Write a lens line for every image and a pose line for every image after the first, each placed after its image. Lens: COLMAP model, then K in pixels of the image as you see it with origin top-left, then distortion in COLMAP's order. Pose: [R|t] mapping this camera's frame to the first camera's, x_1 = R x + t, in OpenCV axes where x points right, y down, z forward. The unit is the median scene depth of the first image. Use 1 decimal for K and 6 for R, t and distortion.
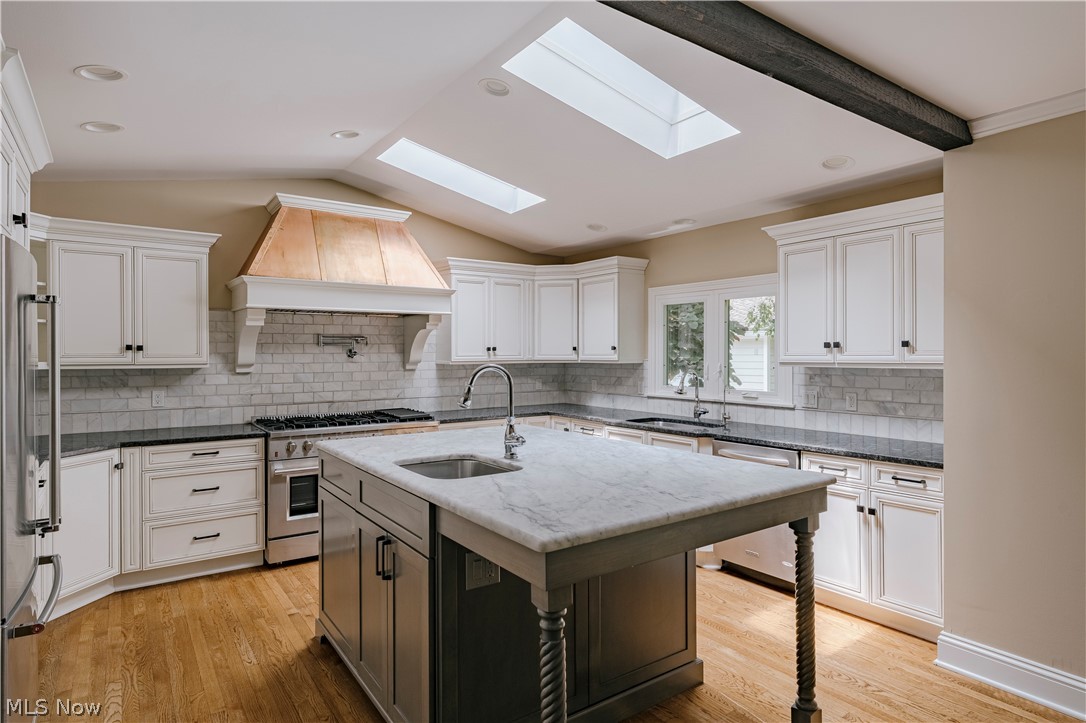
lens RADIAL K [[600.3, 0, 534.9], [0, 600.3, 356.7], [0, 0, 1]] dist [-0.001354, 0.000675]
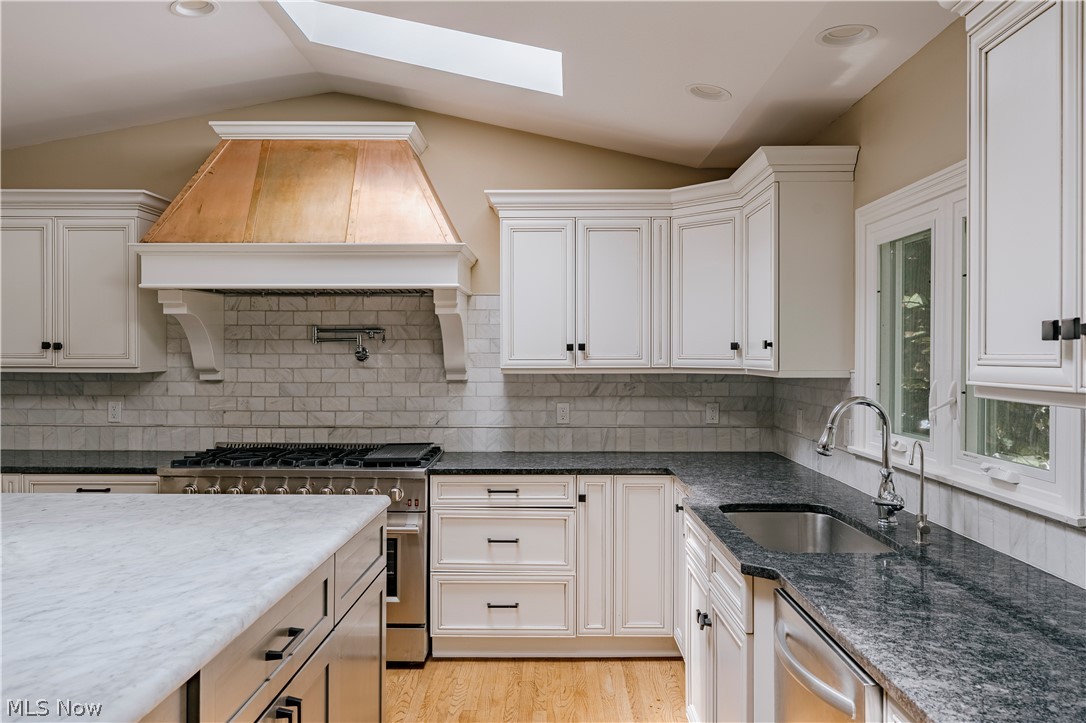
lens RADIAL K [[824.6, 0, 535.7], [0, 824.6, 354.7], [0, 0, 1]] dist [0.022274, -0.002189]
pose [[0.811497, 0.003665, -0.584346, 0.431226], [-0.007433, 0.999964, -0.004051, -0.003210], [0.584310, 0.007631, 0.811495, 0.442481]]
